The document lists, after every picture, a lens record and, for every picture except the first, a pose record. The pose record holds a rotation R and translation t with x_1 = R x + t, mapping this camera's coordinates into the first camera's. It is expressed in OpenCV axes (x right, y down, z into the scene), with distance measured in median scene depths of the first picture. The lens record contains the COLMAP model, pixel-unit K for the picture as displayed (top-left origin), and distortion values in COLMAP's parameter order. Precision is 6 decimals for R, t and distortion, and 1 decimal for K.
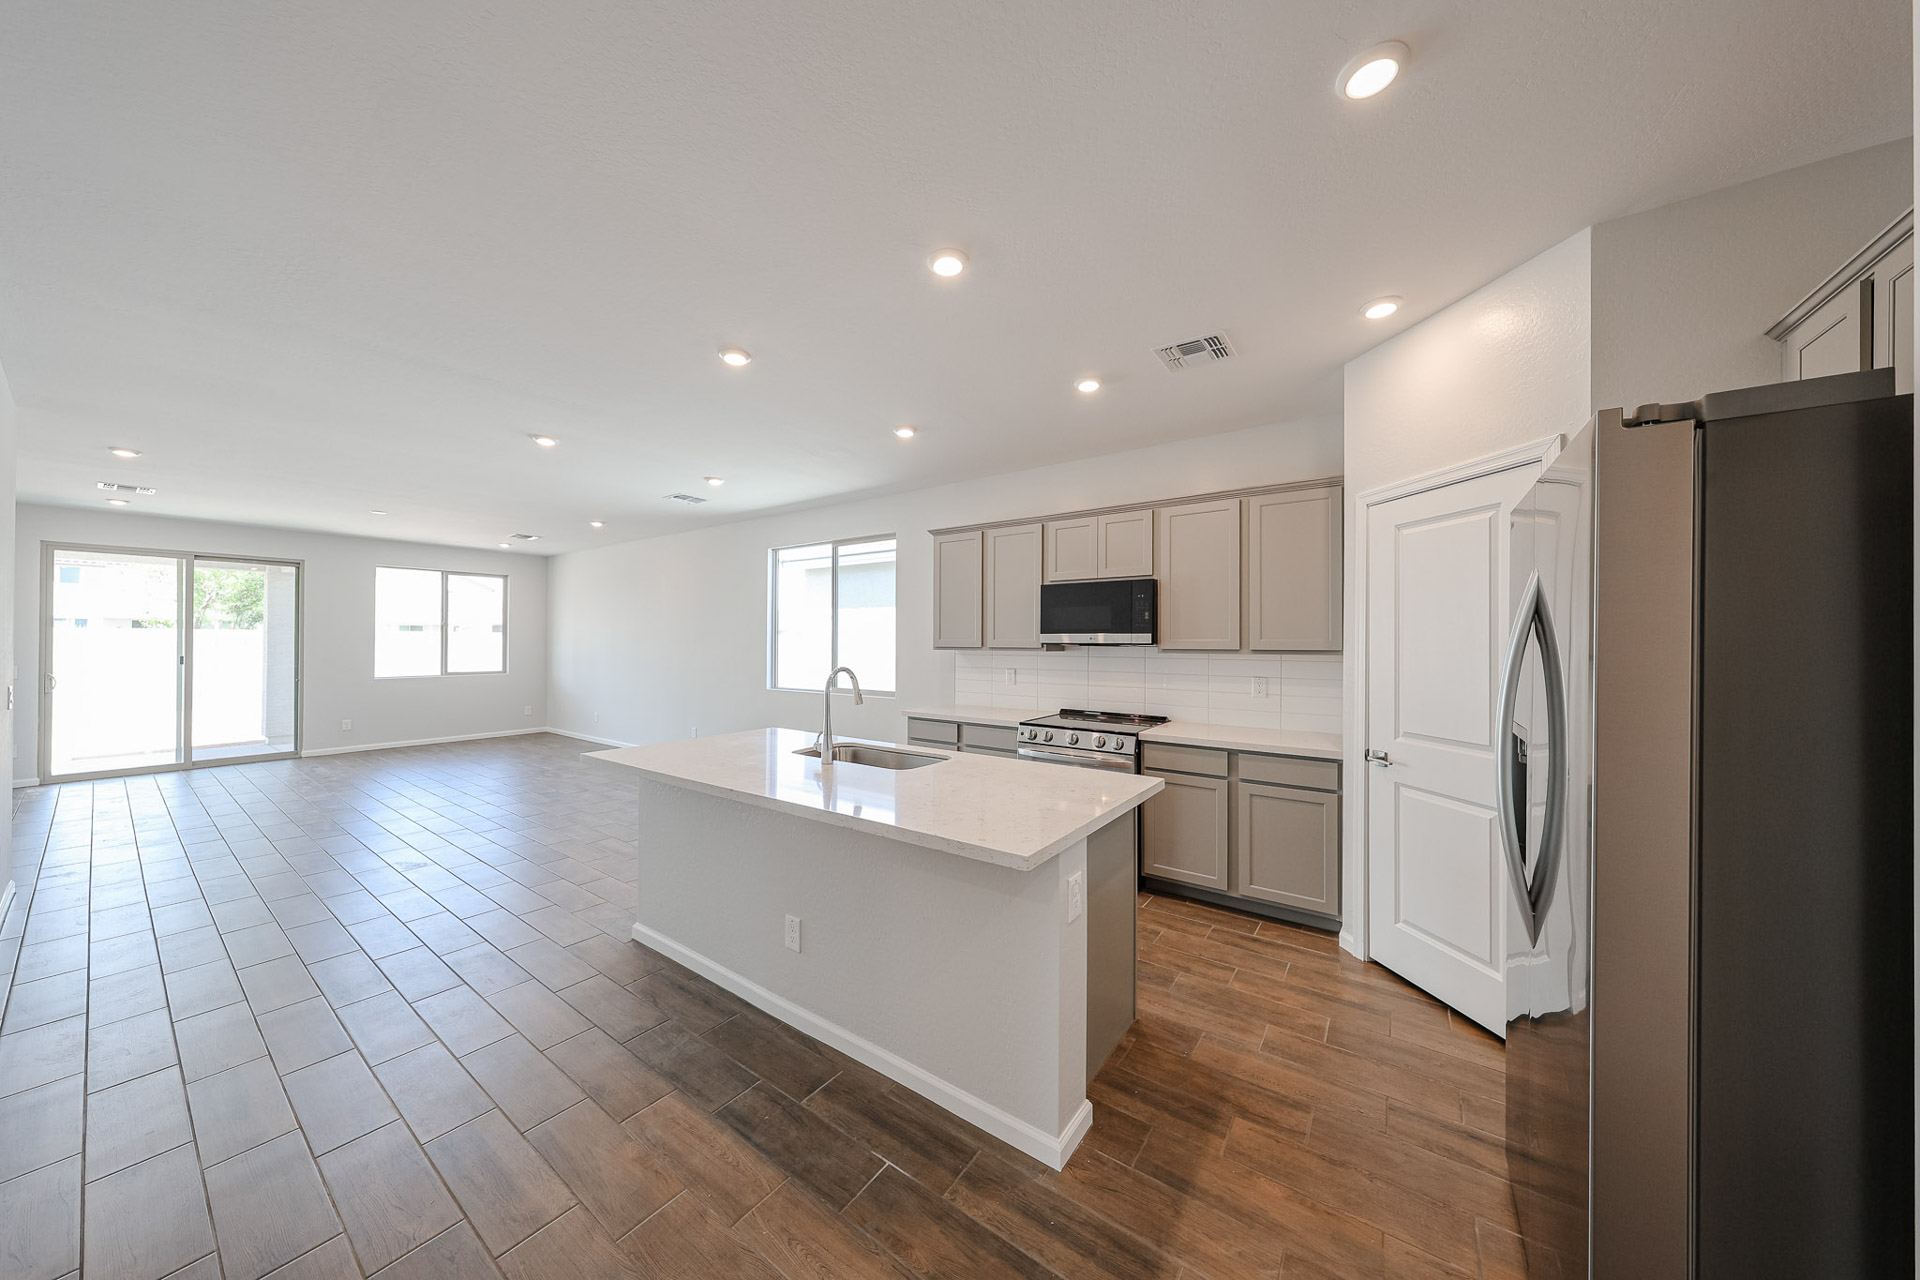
lens RADIAL K [[605.3, 0, 969.2], [0, 605.3, 643.6], [0, 0, 1]] dist [-0.011634, -0.000152]
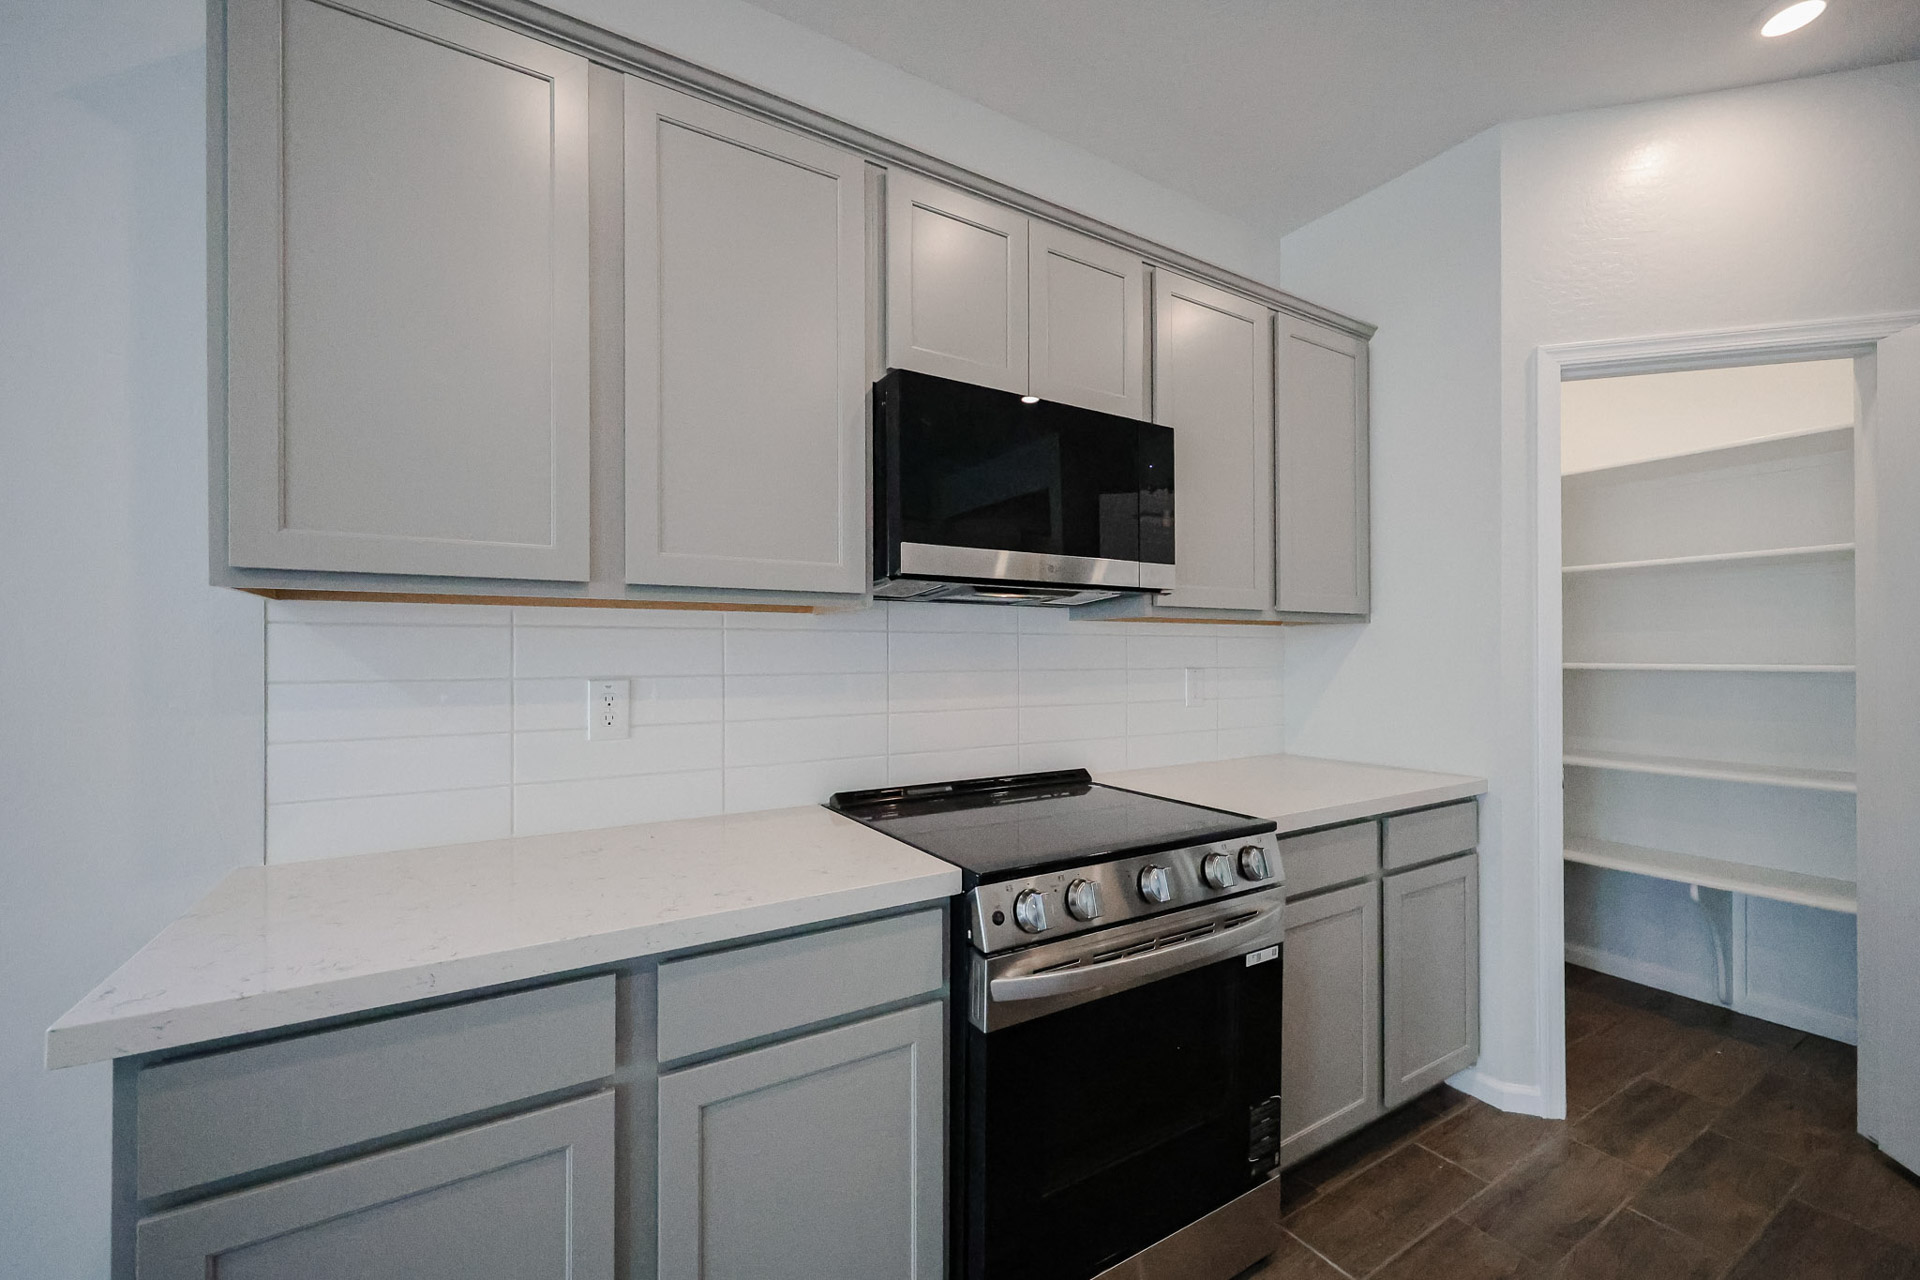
lens RADIAL K [[783.4, 0, 942.4], [0, 783.4, 638.3], [0, 0, 1]] dist [0.000048, 0.000050]
pose [[0.404123, -0.006322, 0.914683, -0.227678], [0.002267, 0.999980, 0.005910, 0.028979], [-0.914702, -0.000315, 0.404129, 0.912991]]
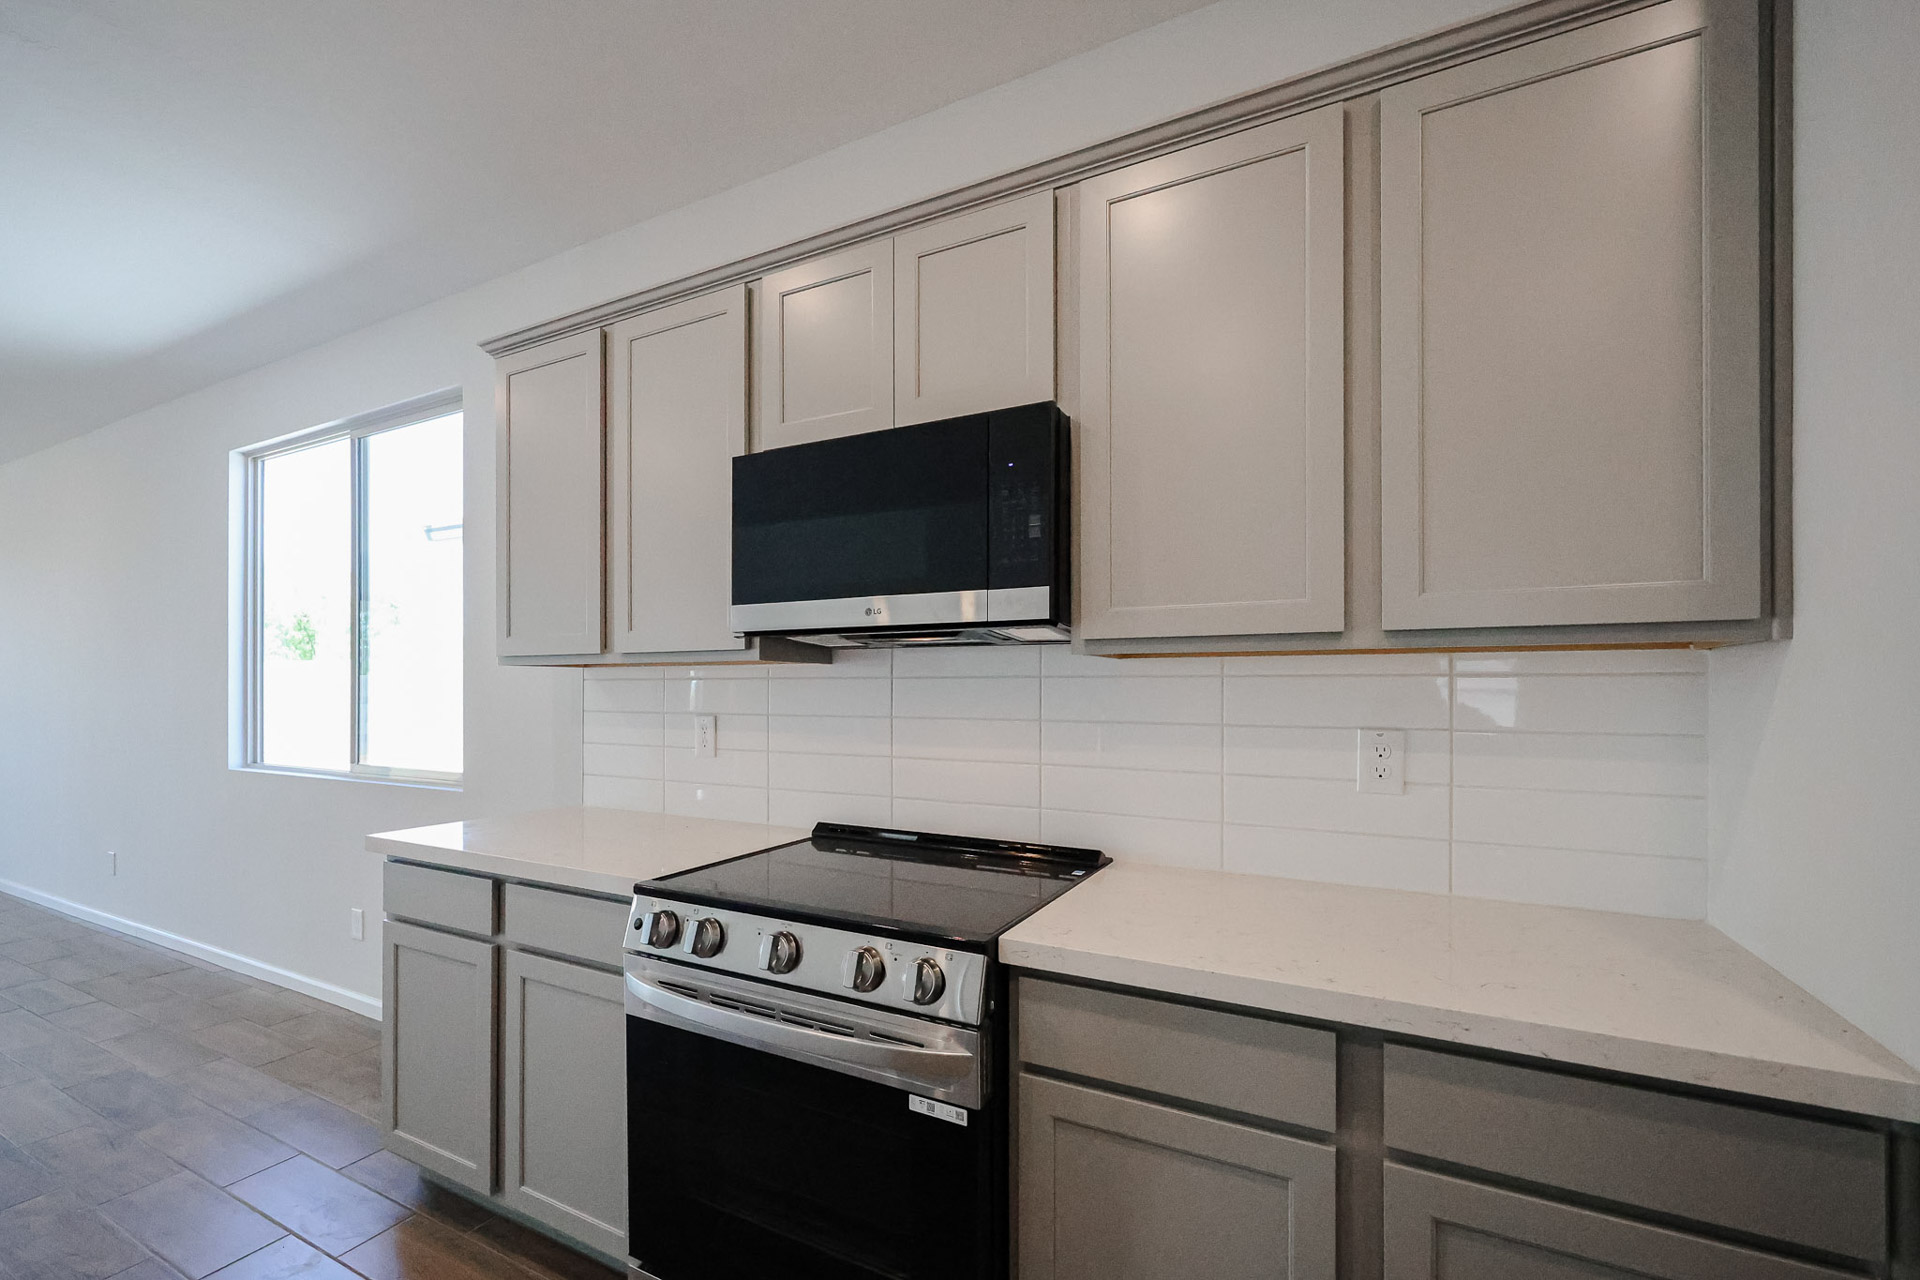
lens RADIAL K [[783.4, 0, 980.7], [0, 783.4, 690.5], [0, 0, 1]] dist [0.000048, 0.000050]
pose [[0.990735, -0.011198, 0.135346, 0.211674], [0.011101, 0.999937, 0.001469, 0.035400], [-0.135354, 0.000047, 0.990797, 0.610839]]
